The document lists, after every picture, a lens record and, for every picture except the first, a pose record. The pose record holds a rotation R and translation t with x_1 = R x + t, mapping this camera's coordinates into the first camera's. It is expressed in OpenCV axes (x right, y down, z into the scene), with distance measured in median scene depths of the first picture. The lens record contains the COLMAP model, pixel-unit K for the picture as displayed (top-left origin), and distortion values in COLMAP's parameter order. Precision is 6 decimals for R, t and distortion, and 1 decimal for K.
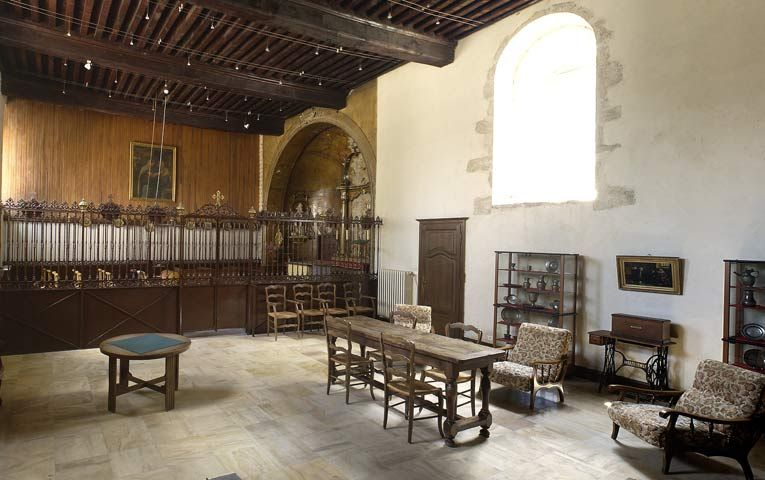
lens RADIAL K [[425.1, 0, 382.0], [0, 425.1, 240.9], [0, 0, 1]] dist [-0.001580, -0.000451]
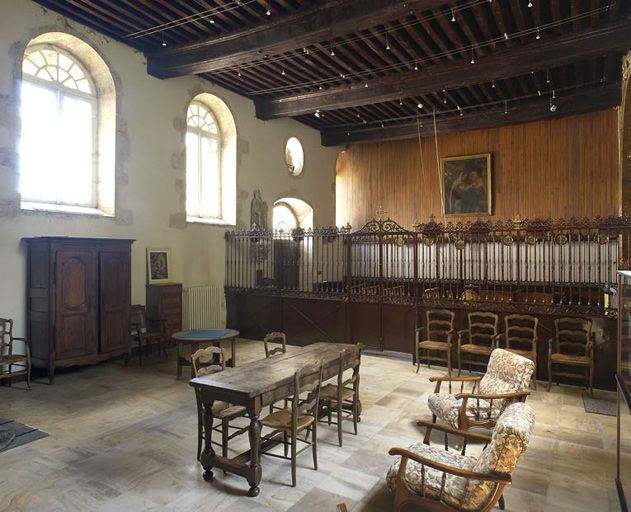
lens RADIAL K [[532.0, 0, 315.0], [0, 532.0, 254.7], [0, 0, 1]] dist [-0.006512, -0.001320]
pose [[0.383454, -0.017874, -0.923387, 0.427116], [0.007387, 0.999840, -0.016287, 0.007545], [0.923531, -0.000576, 0.383524, 0.252509]]
